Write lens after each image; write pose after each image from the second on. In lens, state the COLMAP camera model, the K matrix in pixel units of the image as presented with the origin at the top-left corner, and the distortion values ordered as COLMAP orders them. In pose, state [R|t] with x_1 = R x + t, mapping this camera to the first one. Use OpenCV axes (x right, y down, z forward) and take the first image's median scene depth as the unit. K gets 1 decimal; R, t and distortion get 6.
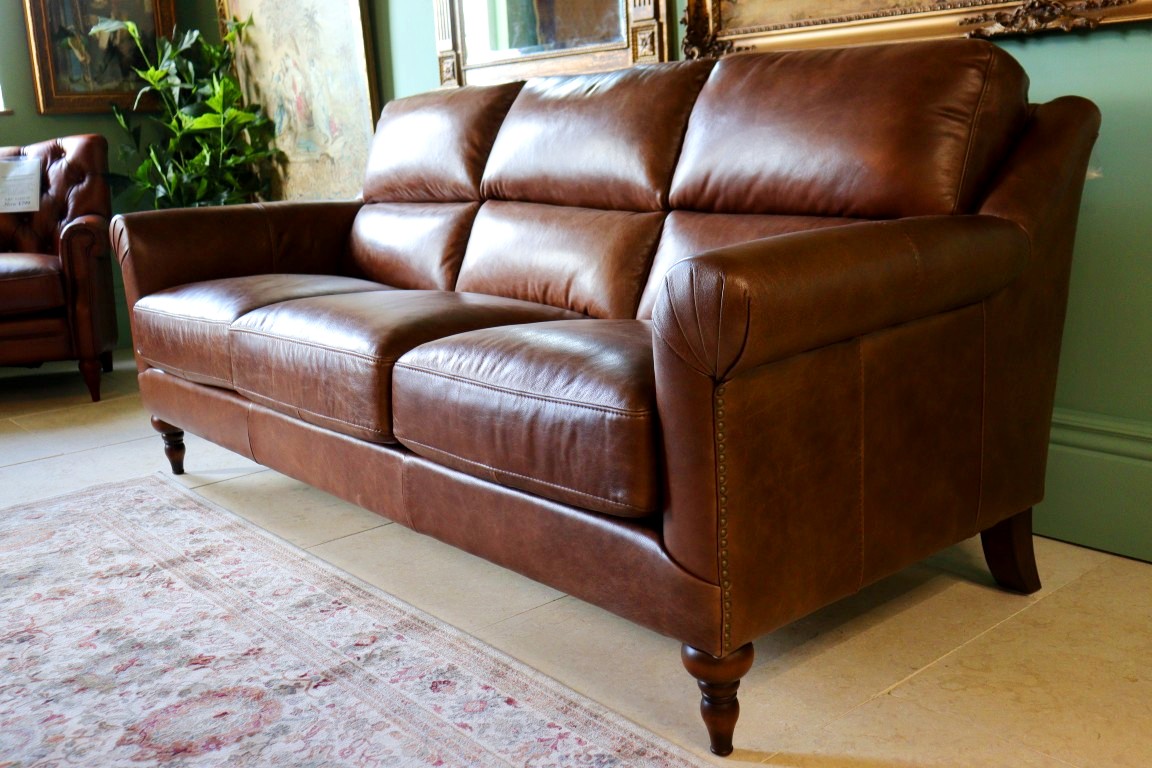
lens RADIAL K [[1123.6, 0, 576.0], [0, 1123.6, 384.0], [0, 0, 1]] dist [-0.000153, -0.004304]
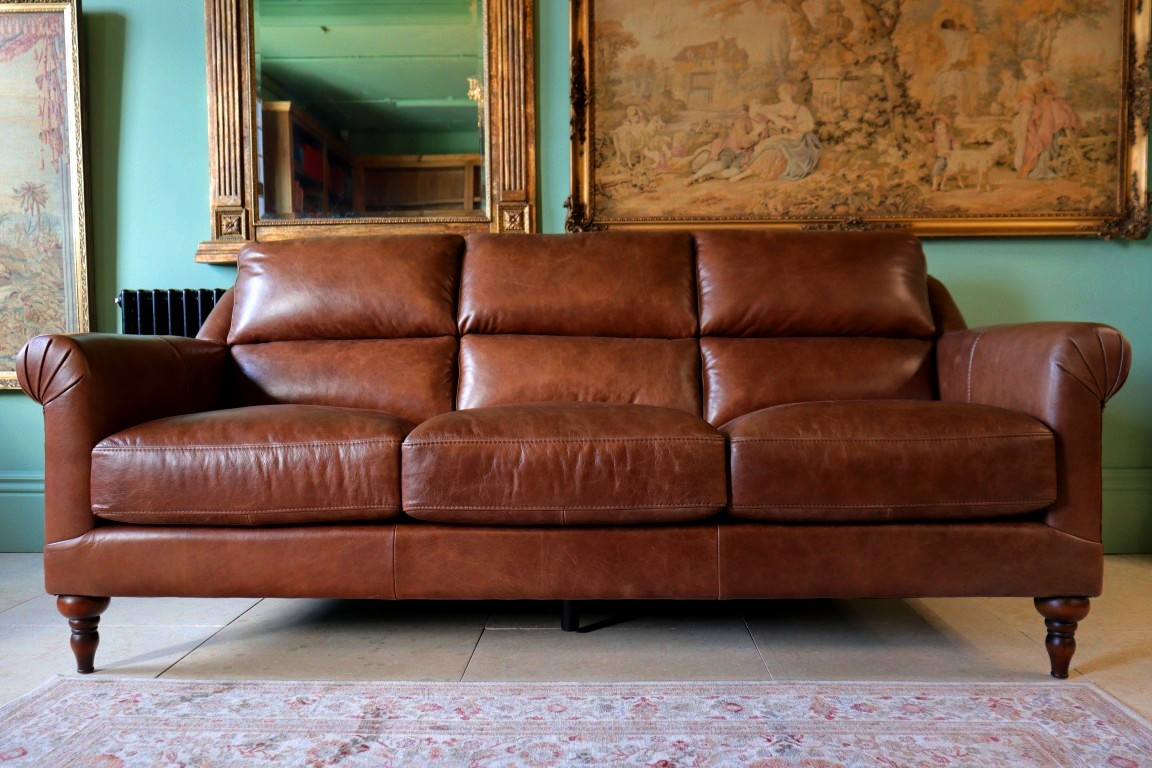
lens RADIAL K [[917.3, 0, 576.0], [0, 917.3, 384.0], [0, 0, 1]] dist [-0.004839, -0.001733]
pose [[0.677627, 0.011295, 0.735319, -0.838516], [0.137947, 0.980181, -0.142180, 0.031112], [-0.722352, 0.197780, 0.662639, 0.437196]]
